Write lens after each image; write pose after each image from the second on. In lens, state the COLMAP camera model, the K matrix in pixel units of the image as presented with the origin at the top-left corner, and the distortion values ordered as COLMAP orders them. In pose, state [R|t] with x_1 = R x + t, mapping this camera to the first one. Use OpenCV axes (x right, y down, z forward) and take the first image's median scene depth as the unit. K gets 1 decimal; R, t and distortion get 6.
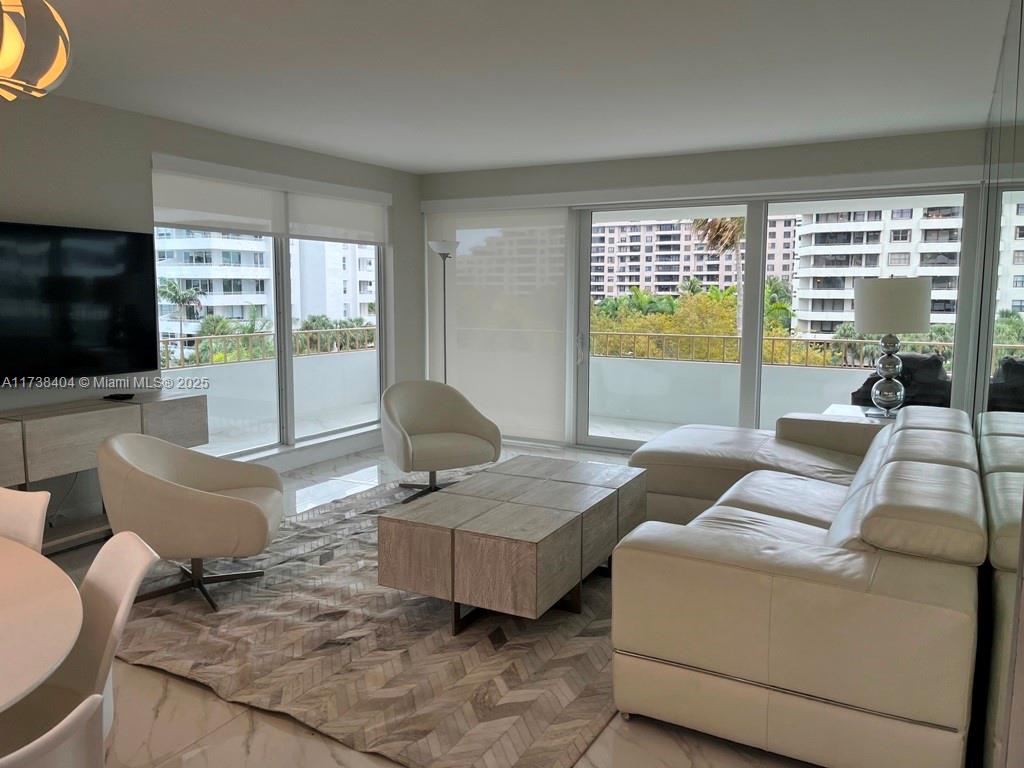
lens RADIAL K [[771.2, 0, 516.5], [0, 771.2, 382.8], [0, 0, 1]] dist [0.073866, -0.108656]
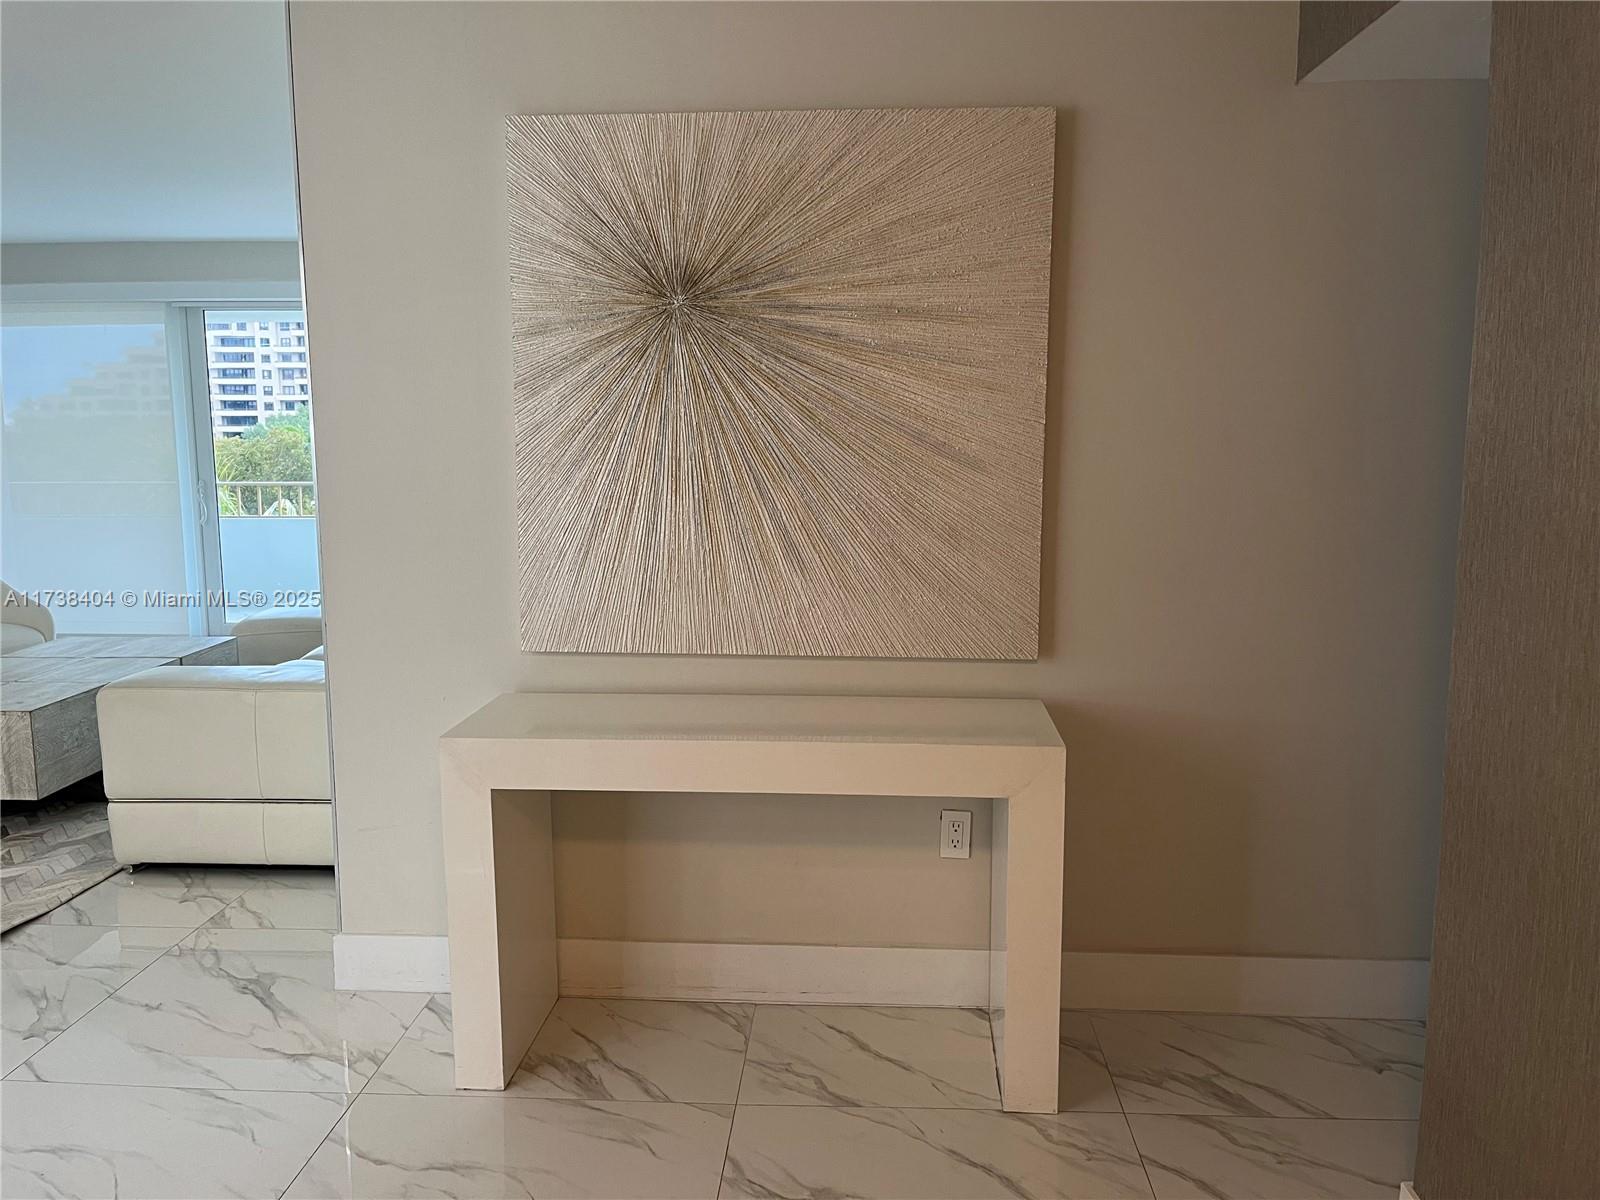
lens RADIAL K [[1208.5, 0, 807.2], [0, 1208.5, 582.5], [0, 0, 1]] dist [0.065505, -0.092163]
pose [[0.904101, -0.061116, 0.422926, 0.211892], [0.056761, 0.998125, 0.022896, 0.072853], [-0.423533, 0.003306, 0.905875, -0.523846]]
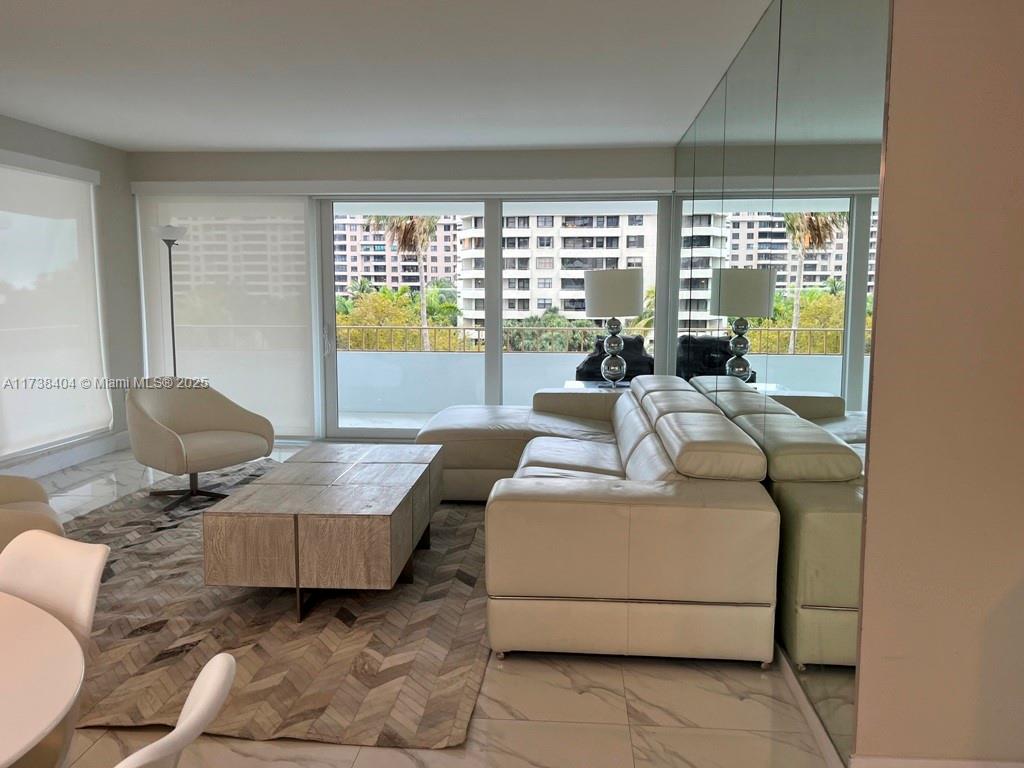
lens RADIAL K [[771.2, 0, 516.5], [0, 771.2, 382.8], [0, 0, 1]] dist [0.073866, -0.108656]
pose [[0.912436, -0.050850, 0.406047, -0.202802], [0.051240, 0.998637, 0.009919, 0.025928], [-0.405998, 0.011755, 0.913798, -0.012076]]
